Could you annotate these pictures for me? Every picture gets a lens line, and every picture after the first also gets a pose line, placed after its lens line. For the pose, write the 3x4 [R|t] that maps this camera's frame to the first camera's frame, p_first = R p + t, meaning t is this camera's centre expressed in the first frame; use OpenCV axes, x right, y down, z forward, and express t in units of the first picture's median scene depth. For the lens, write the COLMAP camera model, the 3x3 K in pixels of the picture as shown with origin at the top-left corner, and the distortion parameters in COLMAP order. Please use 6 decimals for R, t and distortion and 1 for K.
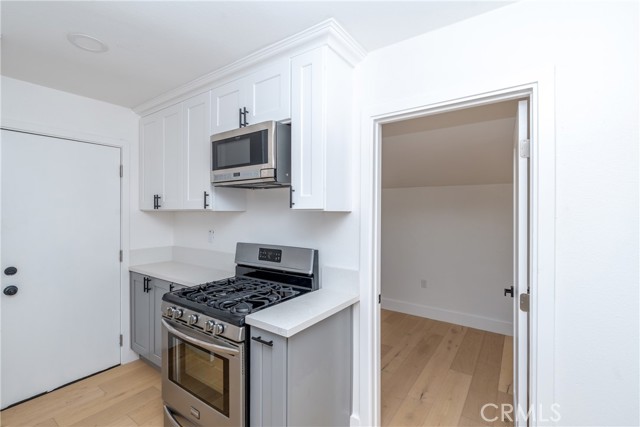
lens RADIAL K [[286.3, 0, 318.8], [0, 286.3, 215.3], [0, 0, 1]] dist [0.002718, -0.000874]
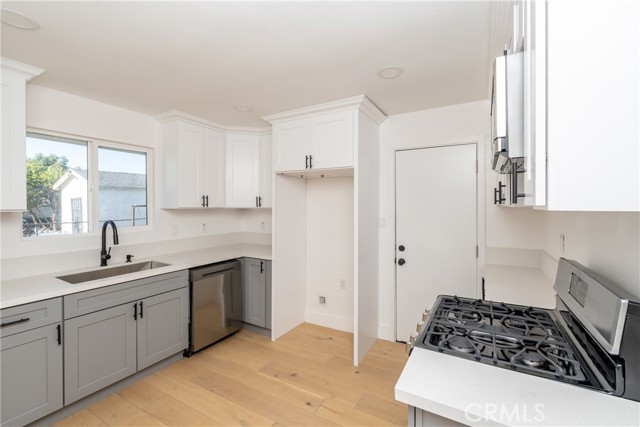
lens RADIAL K [[286.3, 0, 321.5], [0, 286.3, 203.8], [0, 0, 1]] dist [0.002718, -0.000874]
pose [[0.095643, -0.007023, -0.995391, 0.326756], [-0.012885, 0.999883, -0.008293, -0.011691], [0.995332, 0.013619, 0.095542, 0.463042]]
